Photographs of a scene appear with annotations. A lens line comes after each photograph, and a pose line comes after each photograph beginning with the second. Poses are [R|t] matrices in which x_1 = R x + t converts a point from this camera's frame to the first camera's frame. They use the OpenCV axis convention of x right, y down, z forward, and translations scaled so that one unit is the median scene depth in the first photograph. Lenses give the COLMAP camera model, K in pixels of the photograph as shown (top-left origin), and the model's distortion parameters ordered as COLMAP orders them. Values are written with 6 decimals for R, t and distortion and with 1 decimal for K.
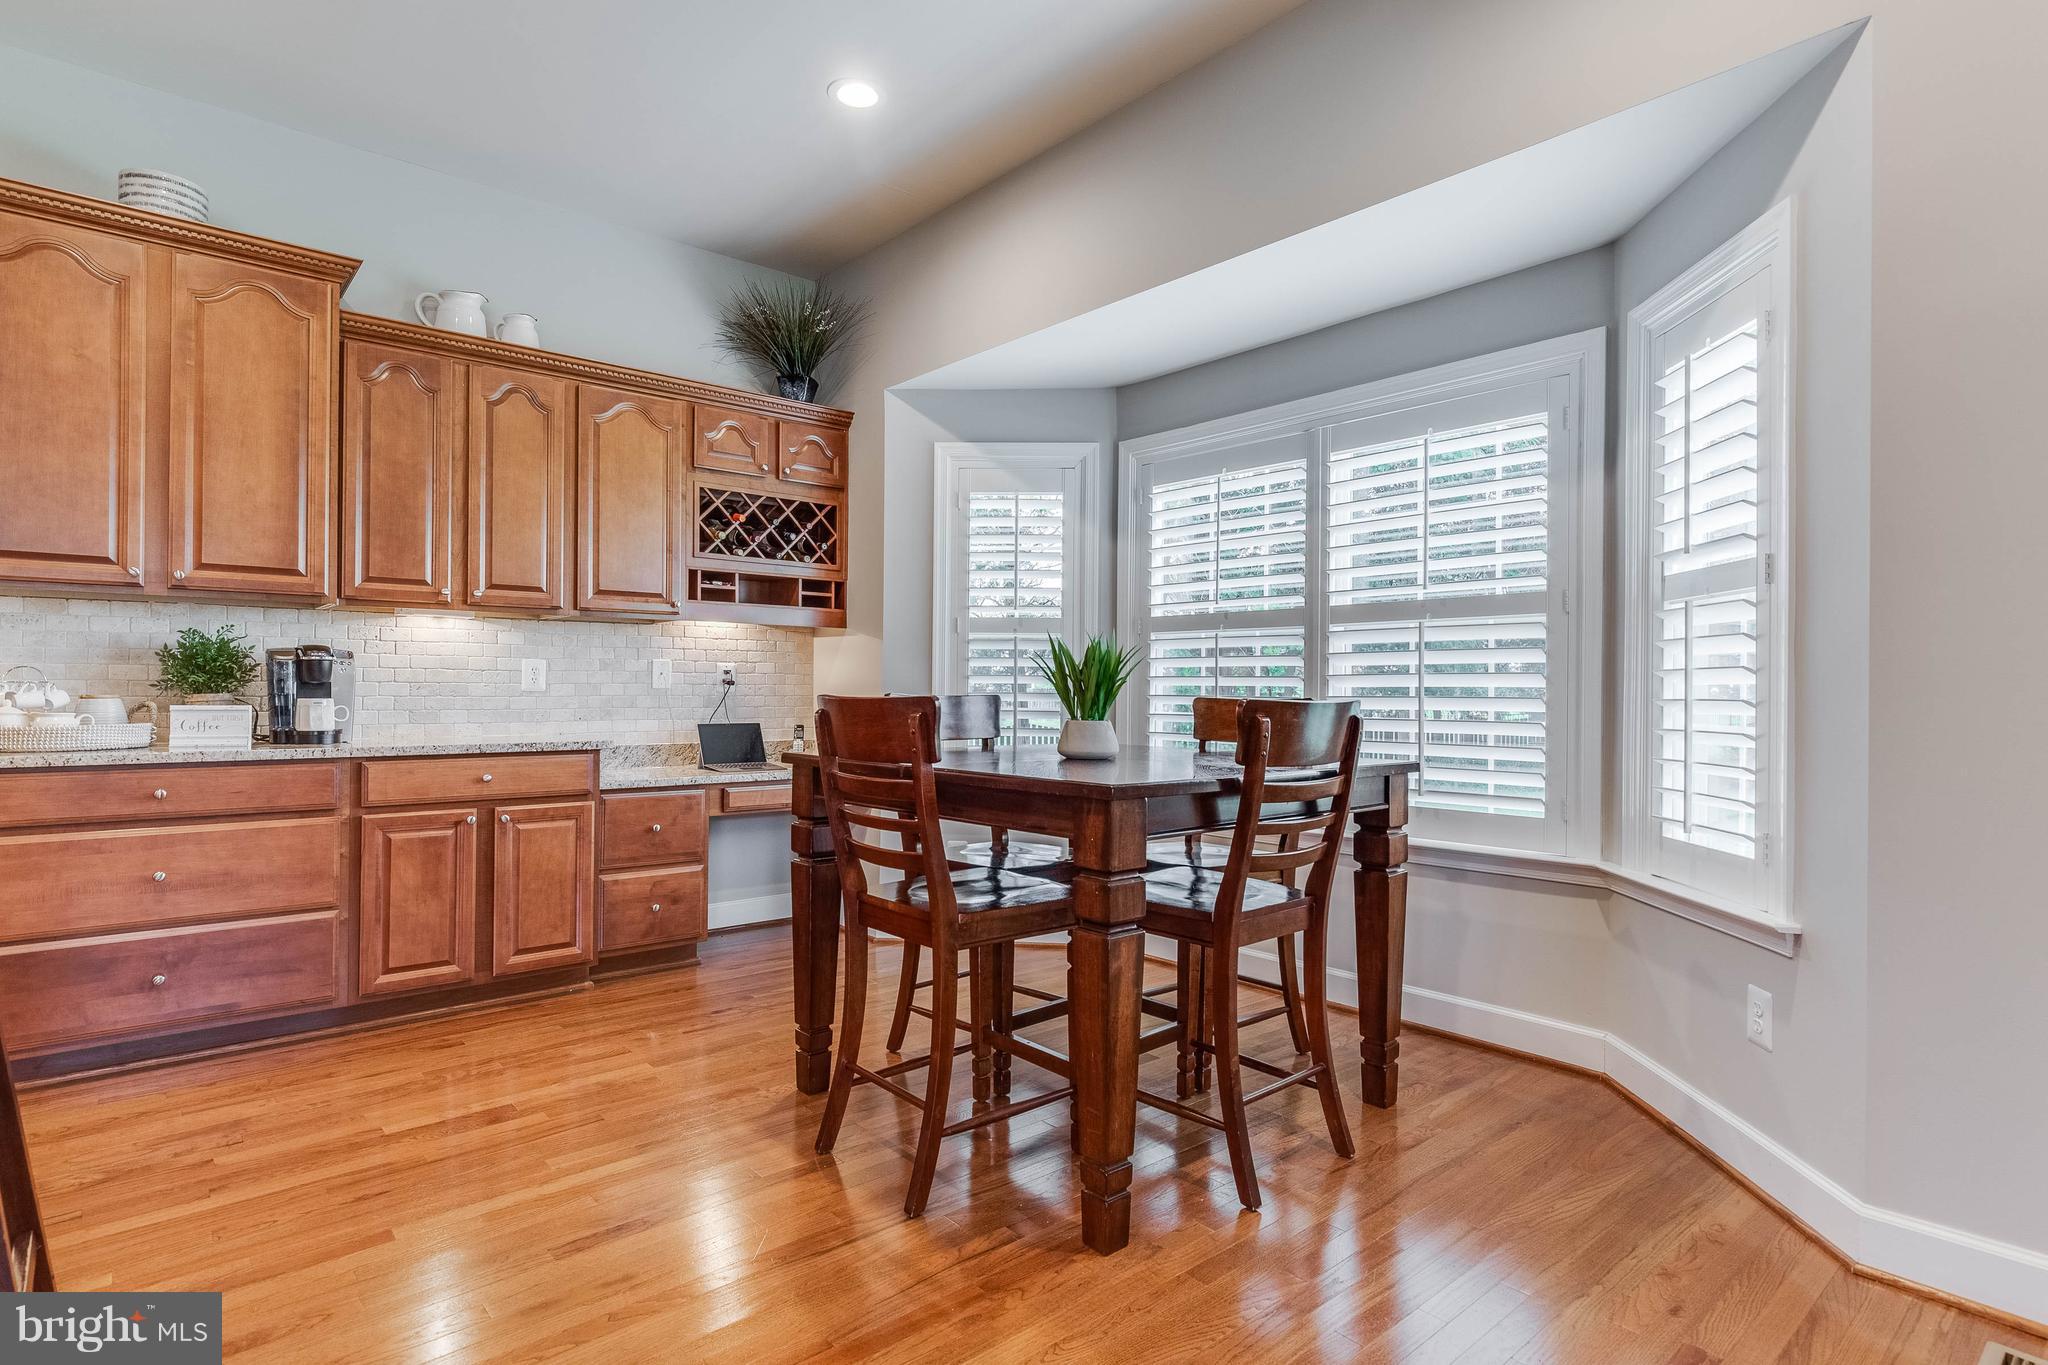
lens RADIAL K [[1046.2, 0, 1017.4], [0, 1046.2, 685.8], [0, 0, 1]] dist [0.000346, -0.002749]
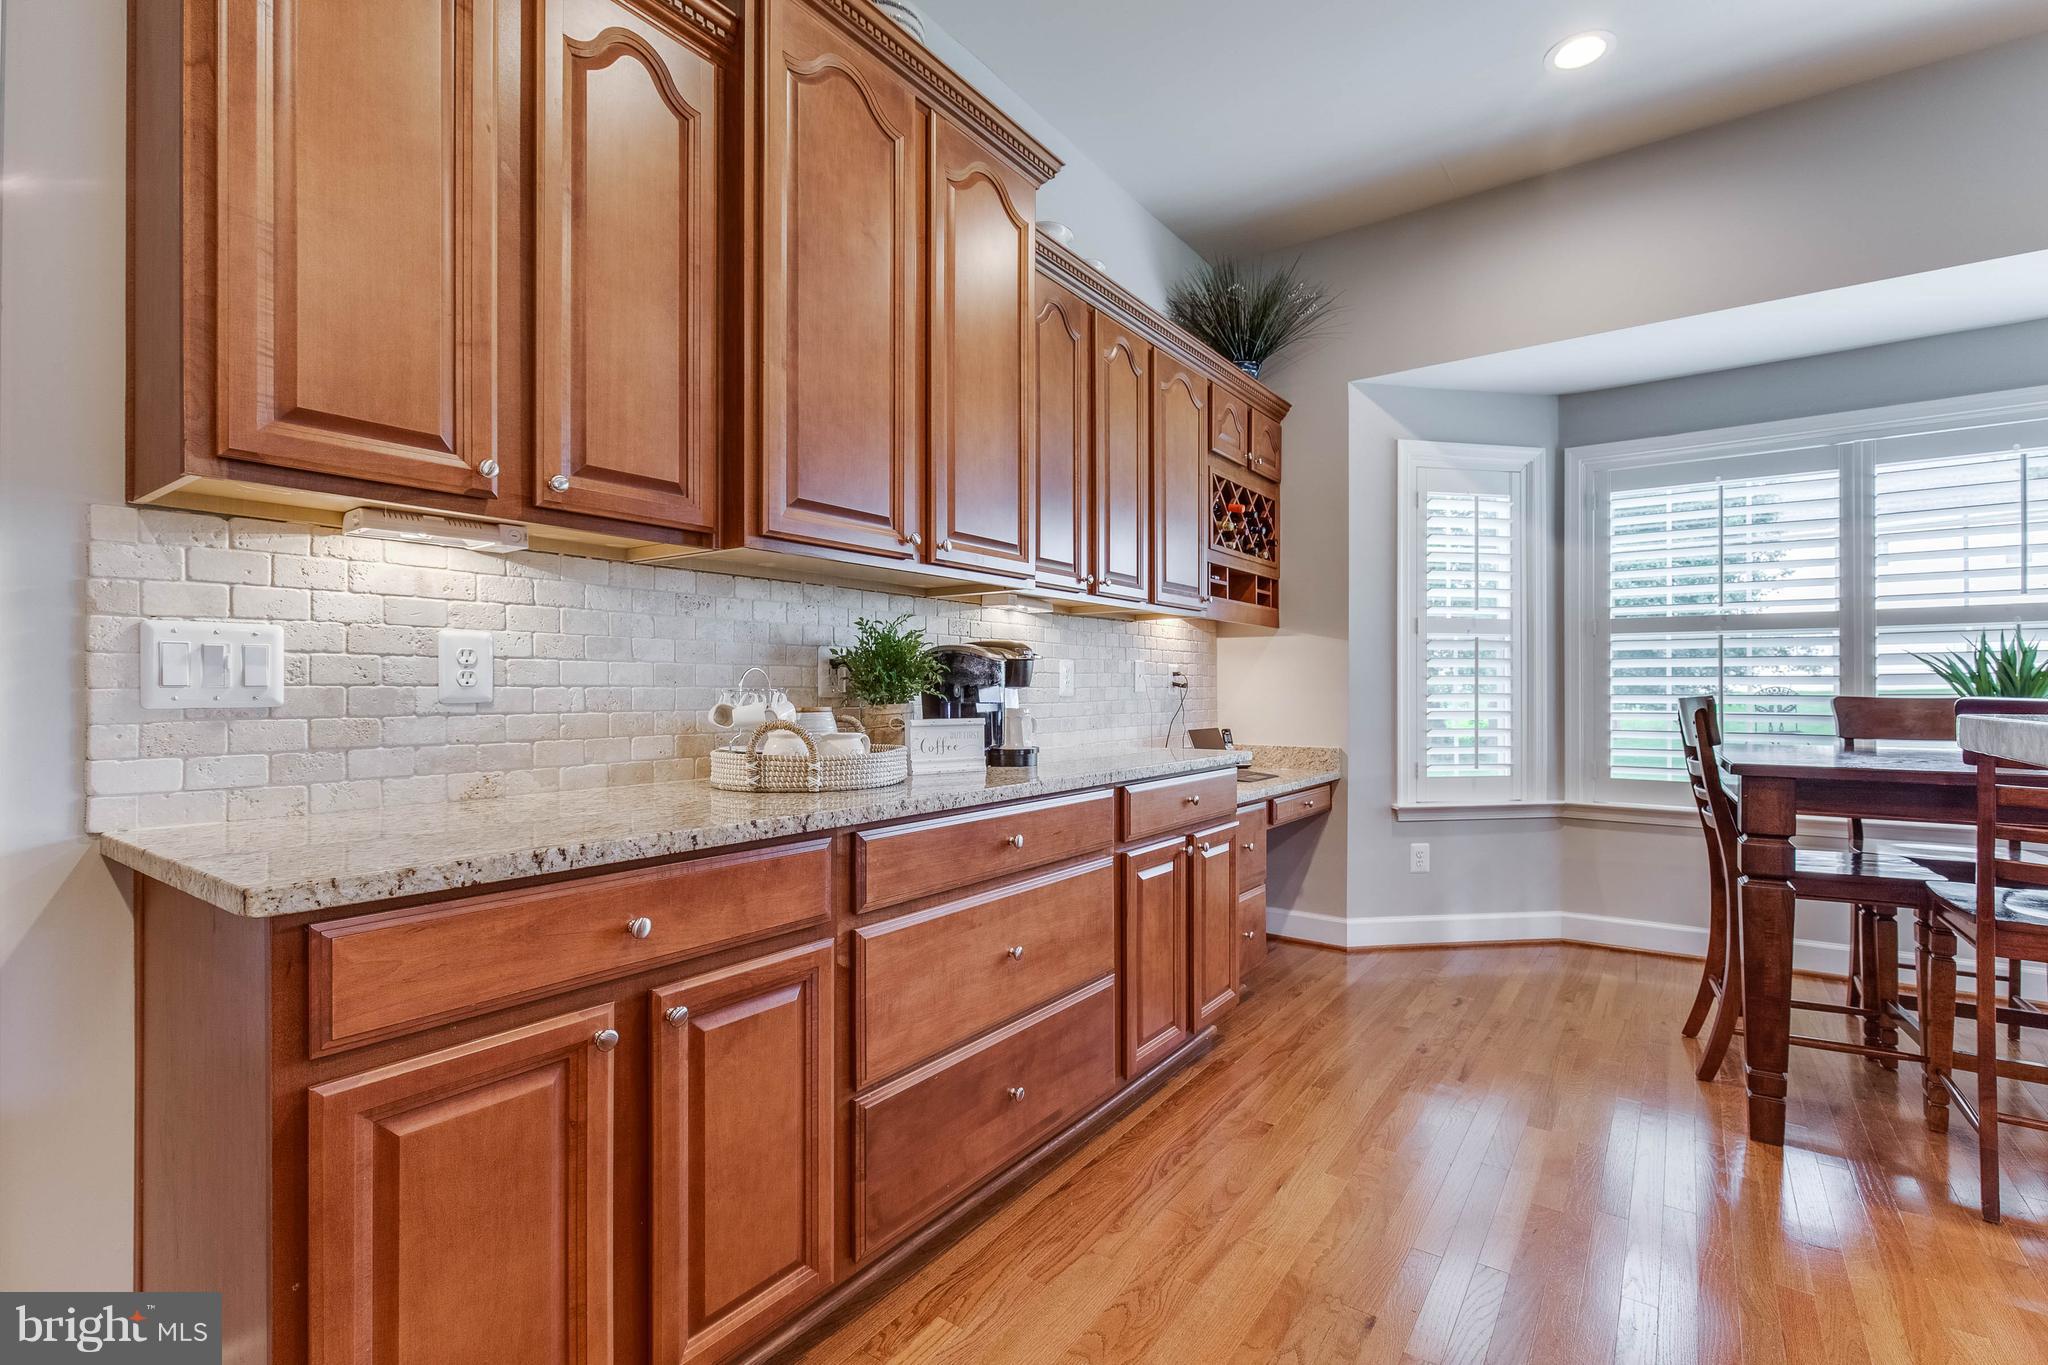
lens RADIAL K [[928.6, 0, 1024.6], [0, 928.6, 687.4], [0, 0, 1]] dist [0.000253, -0.001375]
pose [[0.972432, -0.006709, 0.233089, -0.649985], [0.006153, 0.999976, 0.003112, -0.004538], [-0.233104, -0.001592, 0.972450, 0.244017]]
